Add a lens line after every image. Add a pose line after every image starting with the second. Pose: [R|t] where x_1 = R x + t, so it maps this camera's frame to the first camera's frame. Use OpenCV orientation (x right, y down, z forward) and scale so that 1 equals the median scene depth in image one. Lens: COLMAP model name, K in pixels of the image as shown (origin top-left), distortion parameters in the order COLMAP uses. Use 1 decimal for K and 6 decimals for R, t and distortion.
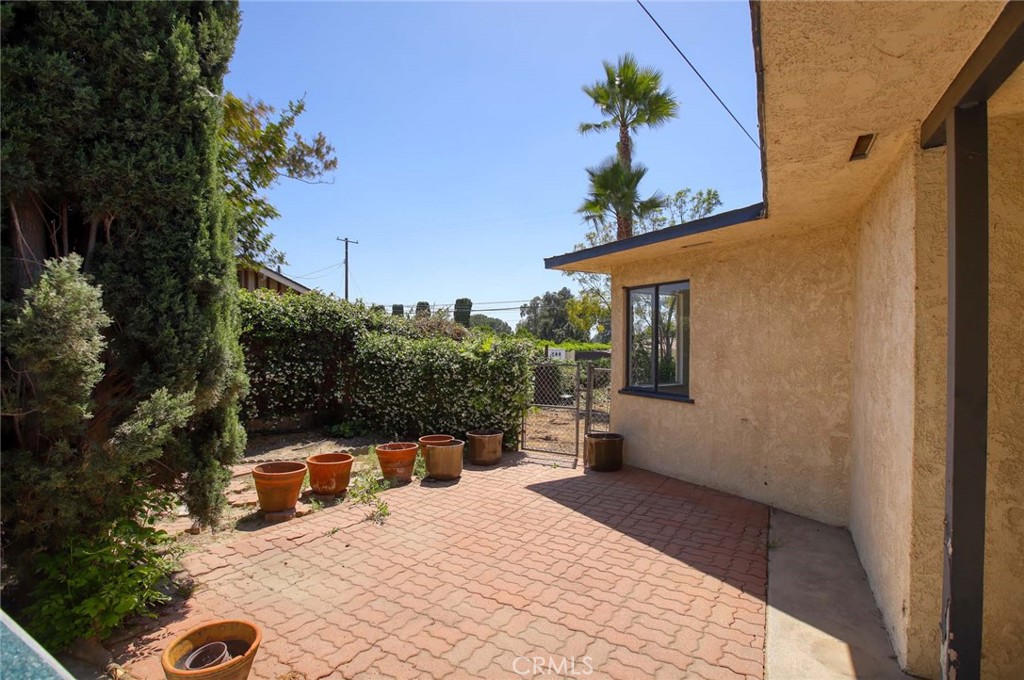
lens RADIAL K [[476.0, 0, 512.0], [0, 476.0, 340.0], [0, 0, 1]] dist [-0.049351, 0.020539]
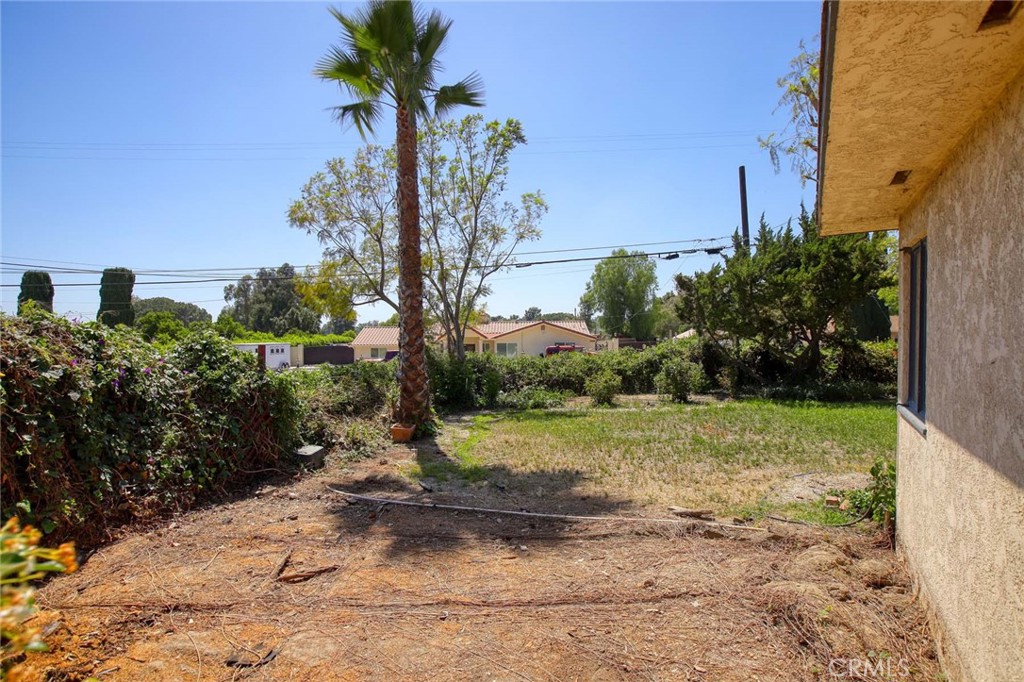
lens RADIAL K [[552.9, 0, 512.0], [0, 552.9, 341.0], [0, 0, 1]] dist [-0.001916, -0.000223]
pose [[0.879209, -0.022794, 0.475892, 0.017674], [0.013229, 0.999638, 0.023439, -0.002158], [-0.476253, -0.014312, 0.879192, 0.239422]]
